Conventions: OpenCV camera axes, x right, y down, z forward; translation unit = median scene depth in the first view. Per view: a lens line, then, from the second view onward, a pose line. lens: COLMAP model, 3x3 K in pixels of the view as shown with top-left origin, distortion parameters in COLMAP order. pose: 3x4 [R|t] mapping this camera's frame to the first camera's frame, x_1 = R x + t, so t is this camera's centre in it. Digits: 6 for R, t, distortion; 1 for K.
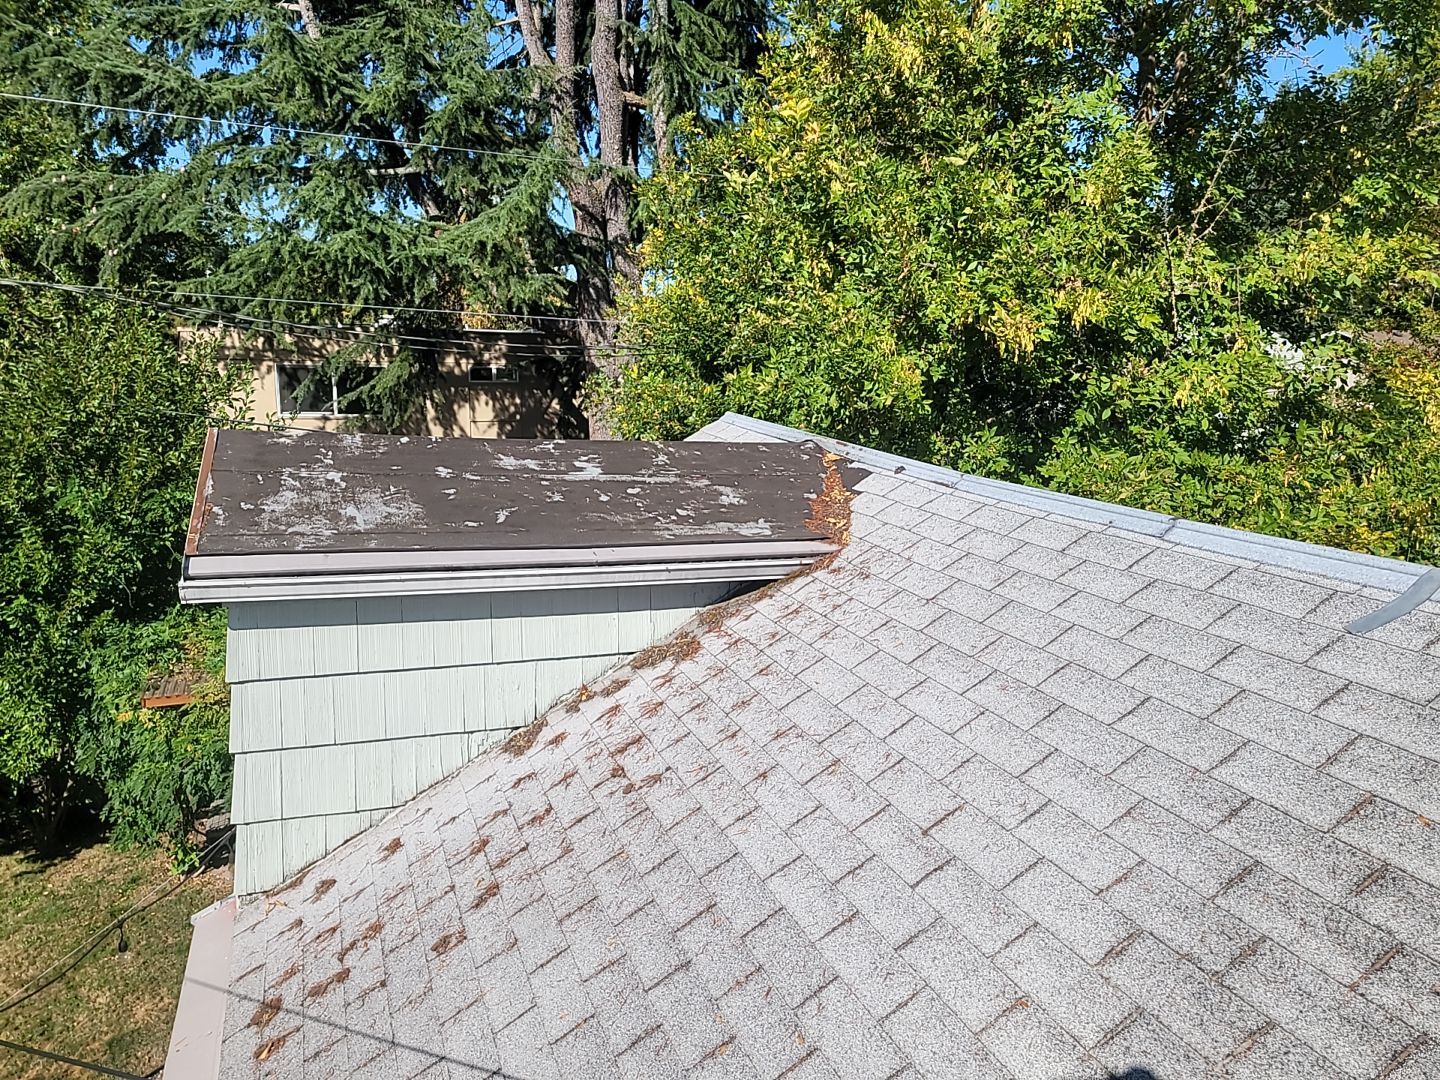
lens RADIAL K [[1079.5, 0, 720.0], [0, 1079.5, 540.0], [0, 0, 1]] dist [0.049216, 0.003726]
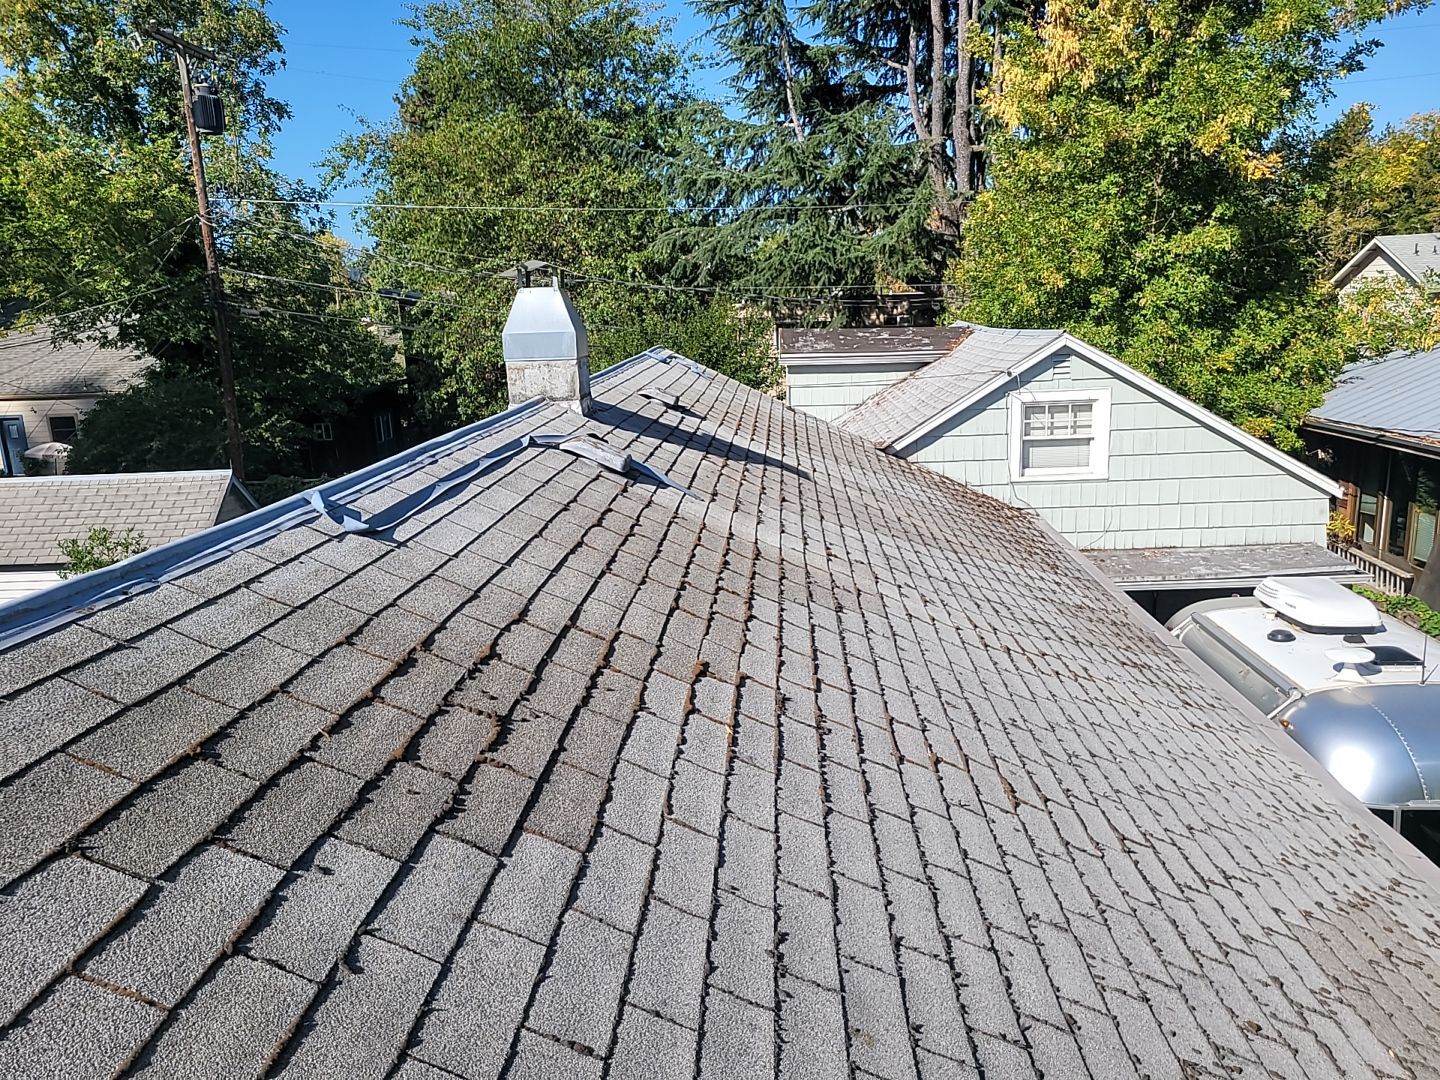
lens RADIAL K [[1079.5, 0, 720.0], [0, 1079.5, 540.0], [0, 0, 1]] dist [0.049216, 0.003726]
pose [[0.915968, 0.023055, -0.400589, 0.265895], [-0.009275, 0.999298, 0.036304, 0.155926], [0.401145, -0.029538, 0.915538, -0.788738]]
